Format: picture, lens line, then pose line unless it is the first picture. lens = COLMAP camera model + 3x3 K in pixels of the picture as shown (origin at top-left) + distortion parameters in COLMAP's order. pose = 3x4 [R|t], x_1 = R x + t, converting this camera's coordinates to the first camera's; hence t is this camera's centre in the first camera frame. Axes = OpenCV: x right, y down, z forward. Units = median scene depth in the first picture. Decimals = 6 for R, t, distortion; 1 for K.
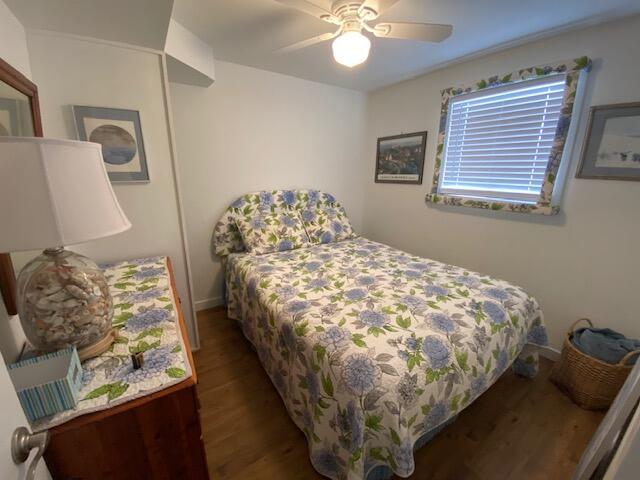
lens RADIAL K [[259.8, 0, 316.6], [0, 259.8, 238.6], [0, 0, 1]] dist [0.023529, -0.022040]
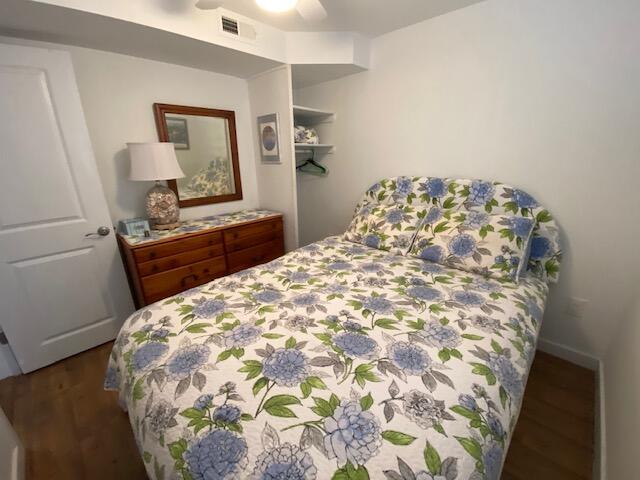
lens RADIAL K [[259.8, 0, 316.6], [0, 259.8, 238.6], [0, 0, 1]] dist [0.023529, -0.022040]
pose [[0.220674, 0.283156, -0.933341, 0.647286], [-0.229221, 0.945186, 0.232554, -0.141201], [0.948030, 0.162622, 0.273484, 0.616389]]
